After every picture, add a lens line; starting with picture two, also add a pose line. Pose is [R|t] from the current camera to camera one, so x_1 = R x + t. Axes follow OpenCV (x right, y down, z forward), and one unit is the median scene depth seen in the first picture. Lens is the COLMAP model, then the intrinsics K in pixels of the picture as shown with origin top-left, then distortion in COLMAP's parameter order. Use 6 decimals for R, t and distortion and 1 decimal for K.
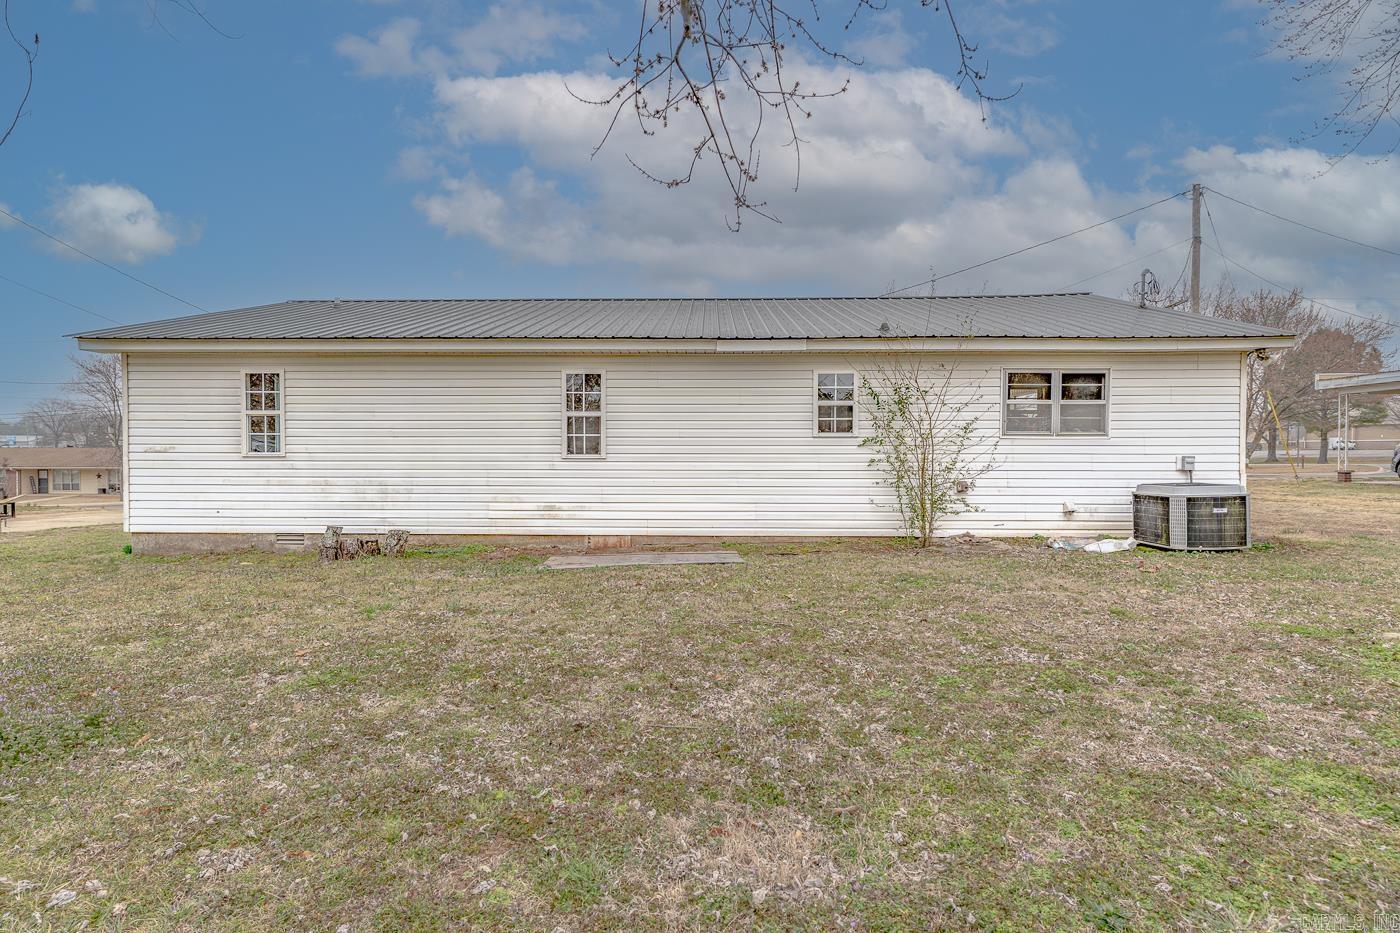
lens RADIAL K [[664.7, 0, 689.9], [0, 664.7, 465.8], [0, 0, 1]] dist [-0.000503, 0.001029]
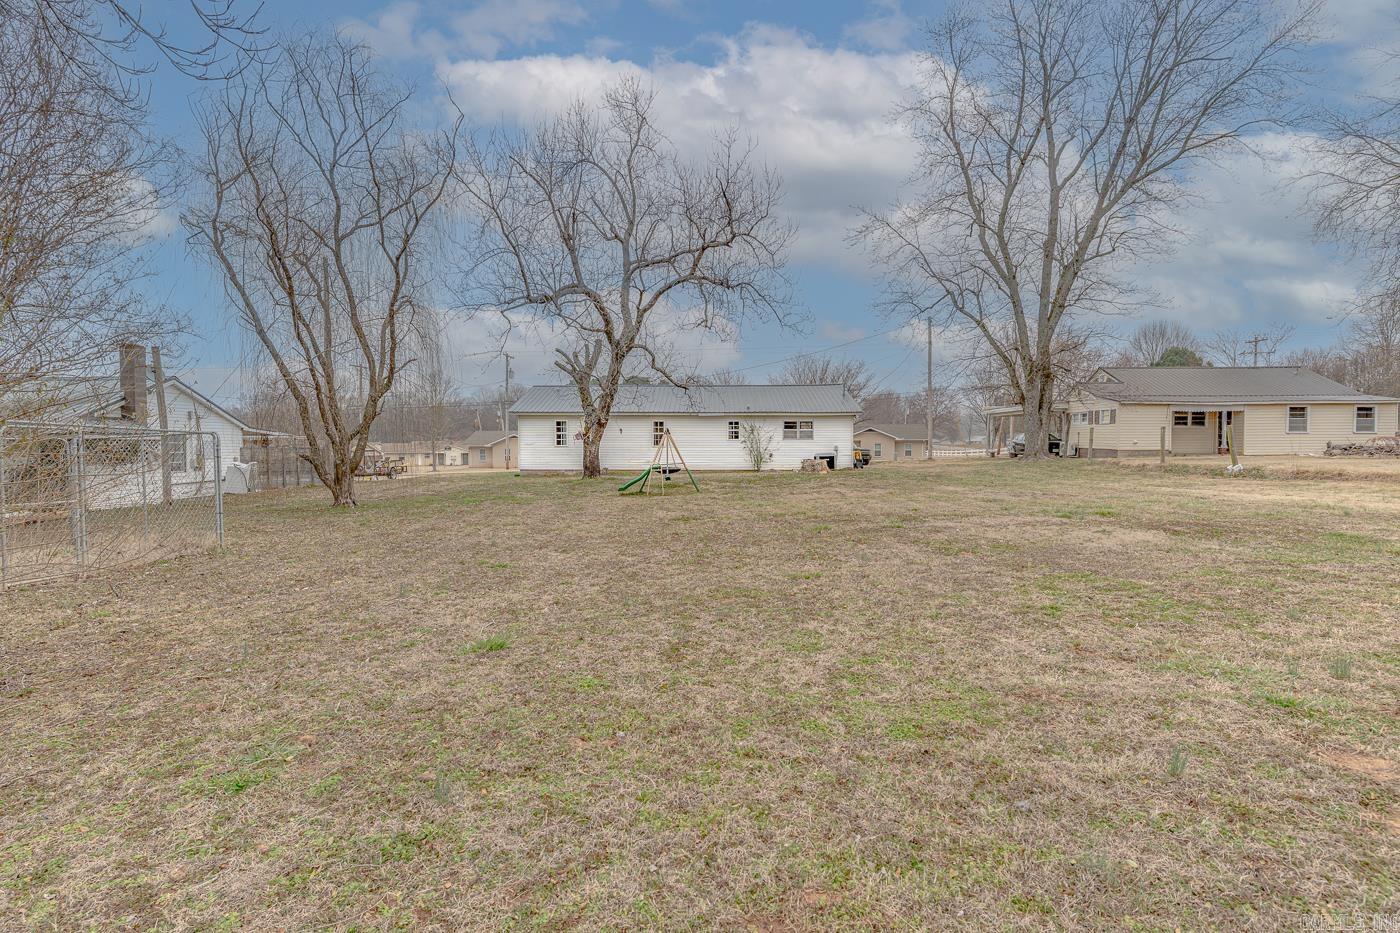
lens RADIAL K [[664.7, 0, 704.7], [0, 664.7, 463.0], [0, 0, 1]] dist [-0.000503, 0.001029]
pose [[0.999800, -0.002221, 0.019854, 0.005358], [0.001767, 0.999737, 0.022854, -0.005830], [-0.019900, -0.022814, 0.999542, -2.396119]]
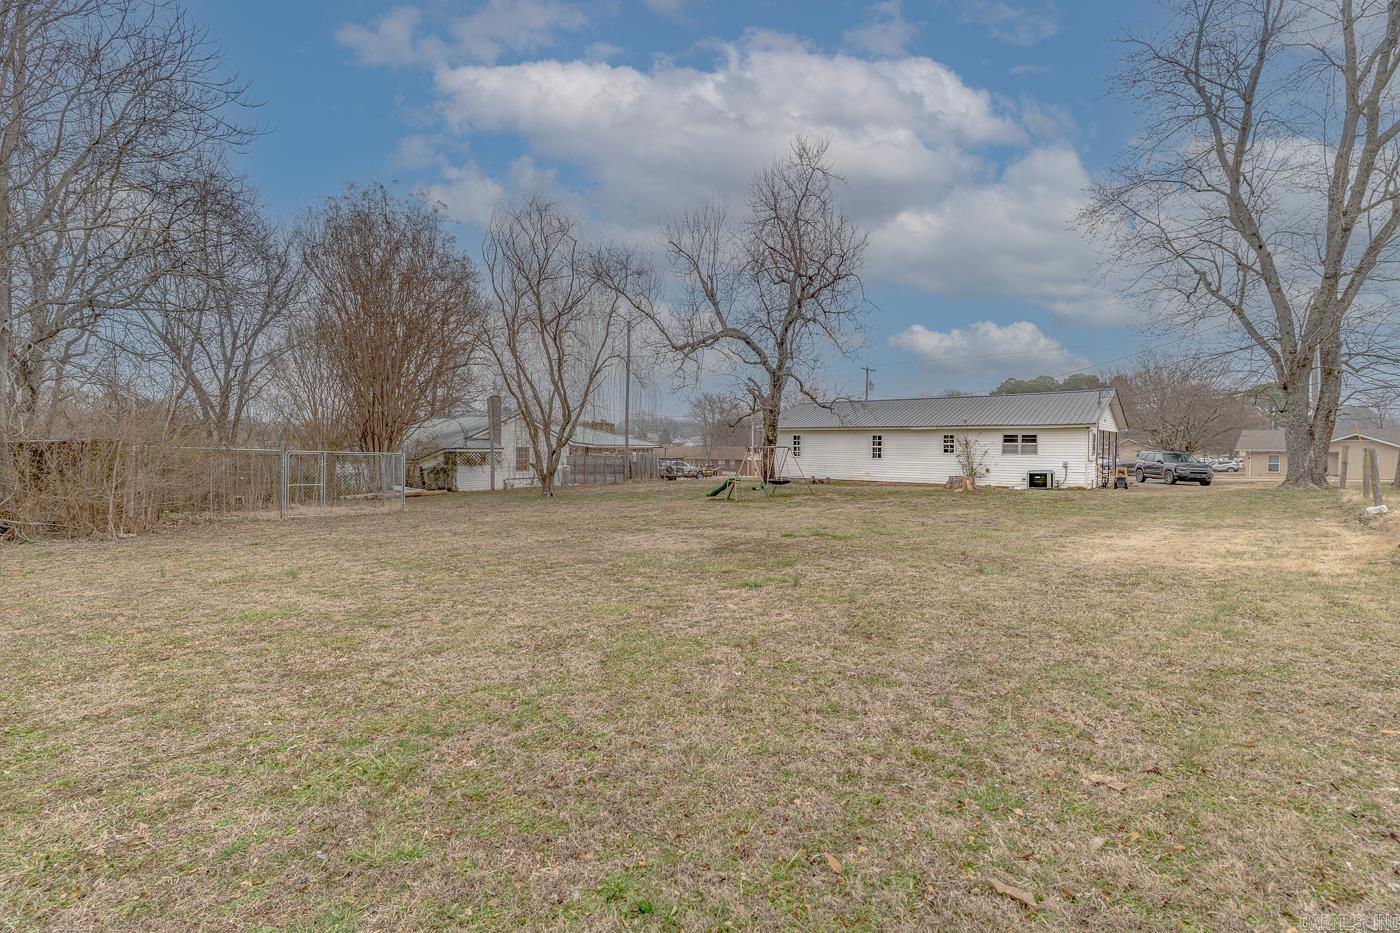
lens RADIAL K [[664.7, 0, 692.3], [0, 664.7, 461.3], [0, 0, 1]] dist [-0.000503, 0.001029]
pose [[0.782412, 0.017610, -0.622512, 1.297485], [-0.009288, 0.999819, 0.016610, -0.051213], [0.622691, -0.007214, 0.782434, -2.419539]]
